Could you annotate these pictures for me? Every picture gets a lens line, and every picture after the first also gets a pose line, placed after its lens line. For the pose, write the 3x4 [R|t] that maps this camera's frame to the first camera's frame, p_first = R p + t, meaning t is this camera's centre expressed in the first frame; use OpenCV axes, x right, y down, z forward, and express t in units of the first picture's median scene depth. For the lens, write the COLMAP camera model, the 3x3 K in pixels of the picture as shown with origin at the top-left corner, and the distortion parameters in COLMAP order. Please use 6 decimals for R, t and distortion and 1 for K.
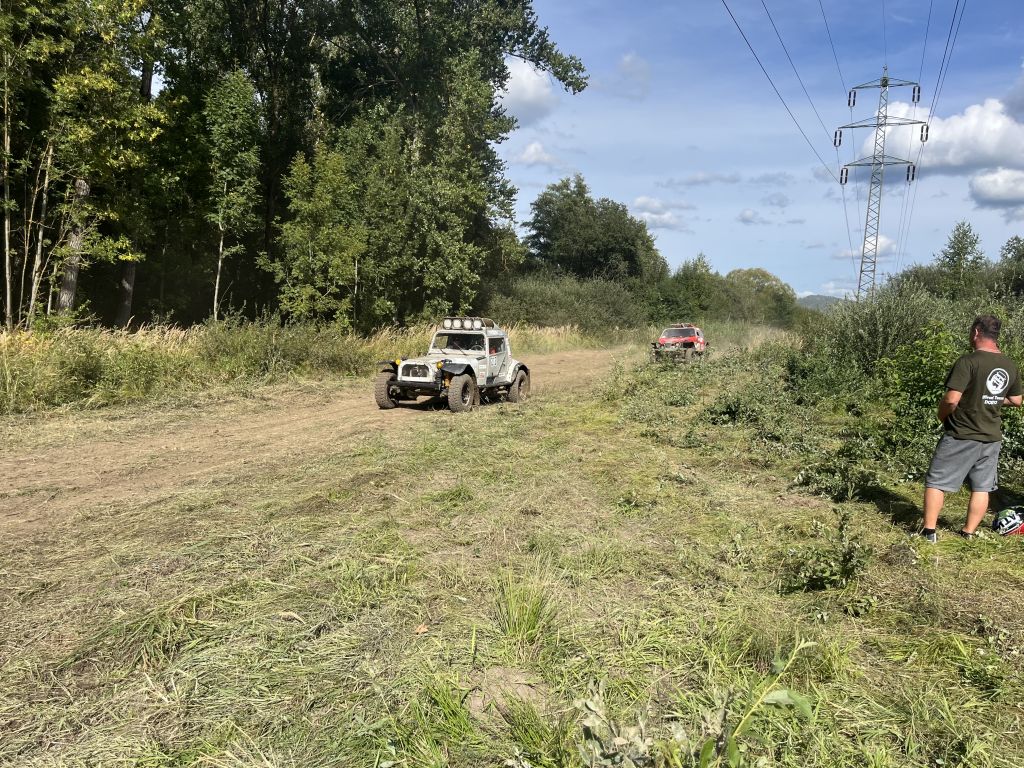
lens RADIAL K [[775.3, 0, 508.2], [0, 775.3, 384.5], [0, 0, 1]] dist [0.068099, -0.099639]
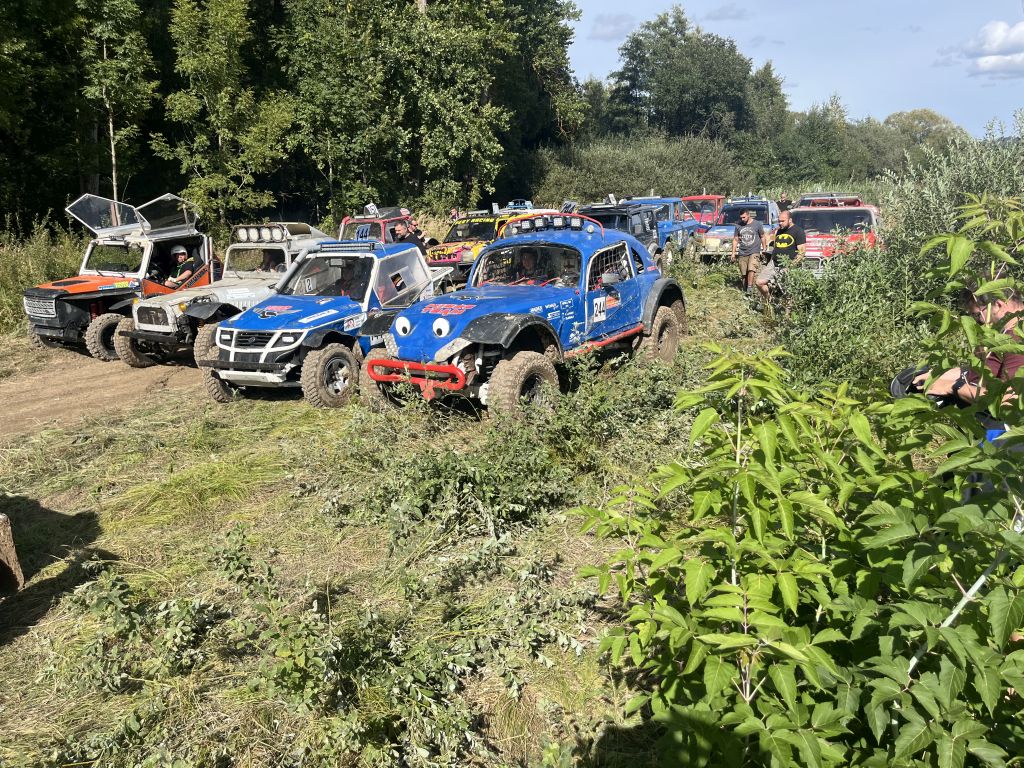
lens RADIAL K [[775.3, 0, 508.2], [0, 775.3, 384.5], [0, 0, 1]] dist [0.068099, -0.099639]
pose [[0.983177, -0.007545, -0.182499, 0.165816], [0.036919, 0.986732, 0.158103, -0.034413], [0.178884, -0.162181, 0.970411, 0.270099]]
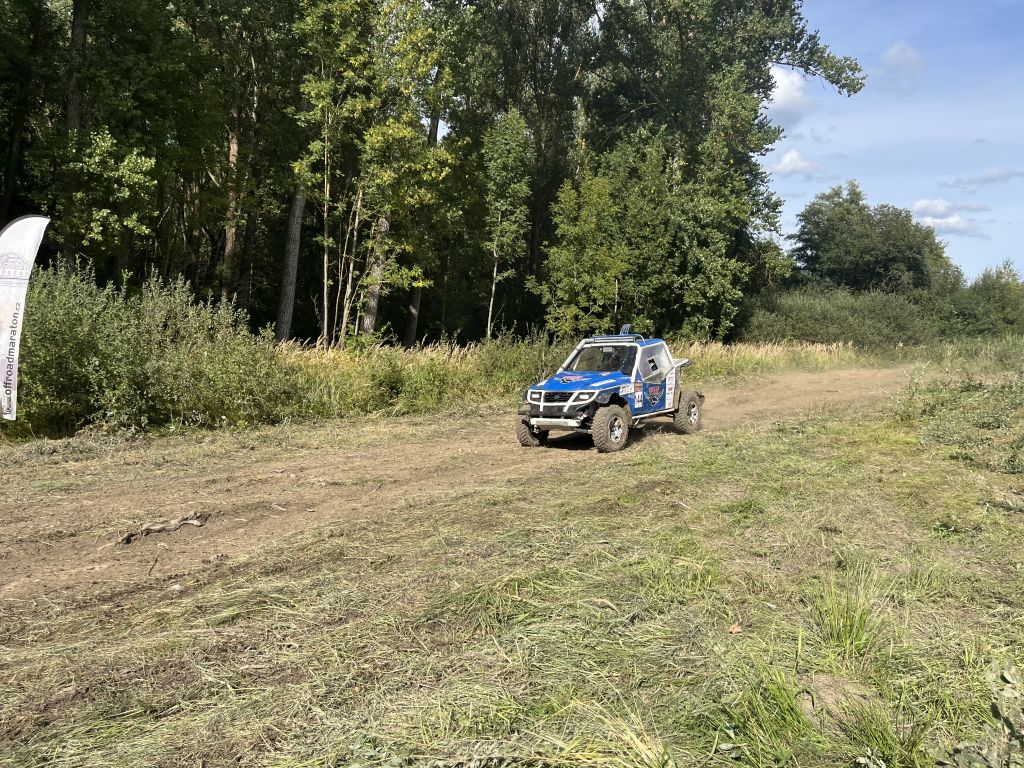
lens RADIAL K [[775.4, 0, 507.7], [0, 775.4, 371.4], [0, 0, 1]] dist [0.064438, -0.087338]
pose [[0.949025, 0.004228, -0.315173, -0.010872], [-0.017692, 0.999048, -0.039872, 0.004089], [0.314705, 0.043416, 0.948196, -0.009212]]
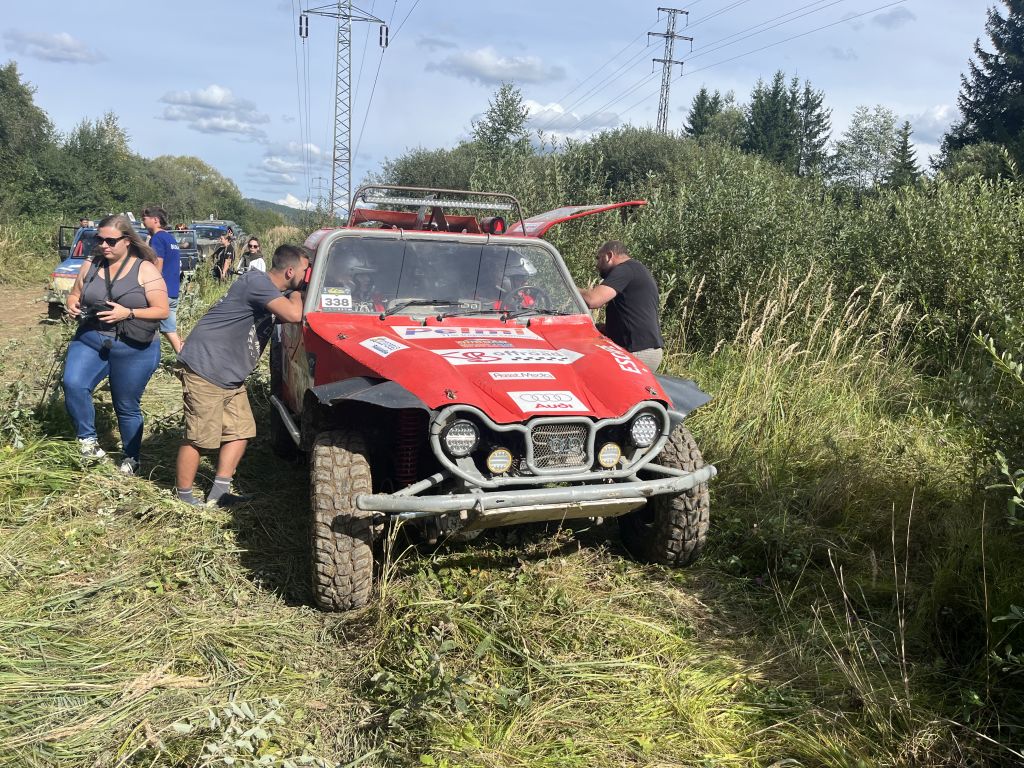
lens RADIAL K [[776.4, 0, 507.0], [0, 776.4, 385.9], [0, 0, 1]] dist [0.068326, -0.091012]
pose [[0.774904, -0.100507, 0.624037, 0.191151], [0.024003, 0.991244, 0.129843, -0.049938], [-0.631623, -0.085638, 0.770531, 0.686097]]
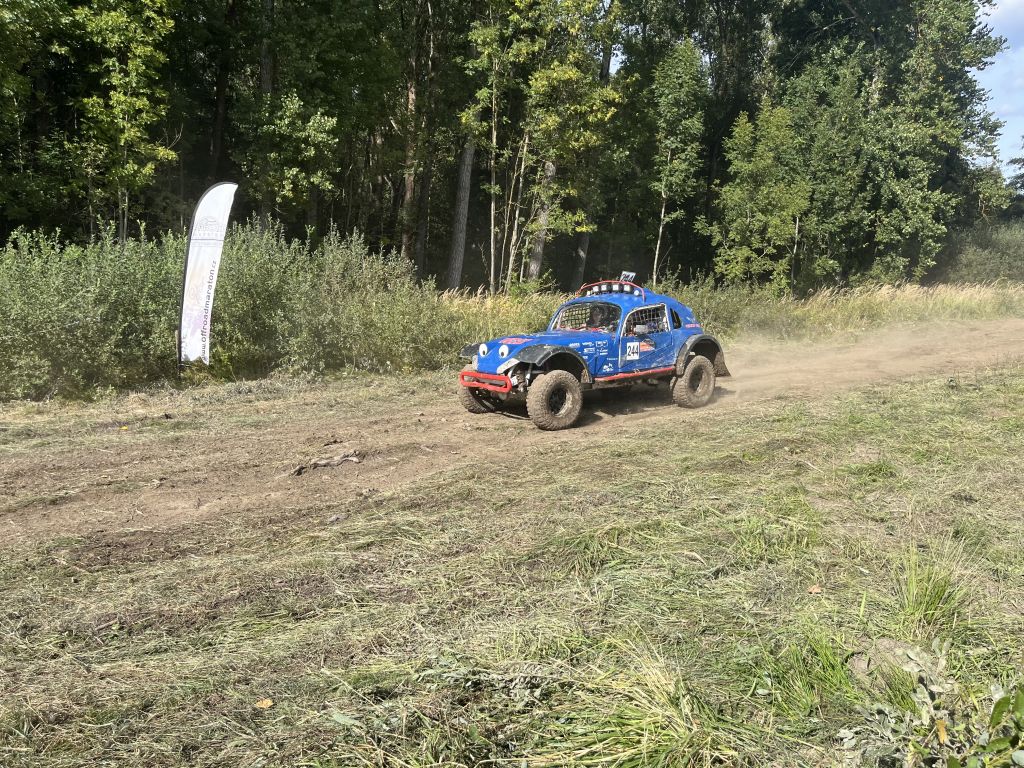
lens RADIAL K [[775.3, 0, 508.2], [0, 775.3, 384.5], [0, 0, 1]] dist [0.068099, -0.099639]
pose [[0.854983, 0.055918, -0.515634, 0.009422], [-0.029856, 0.997829, 0.058704, -0.001659], [0.517797, -0.034796, 0.854796, -0.015265]]
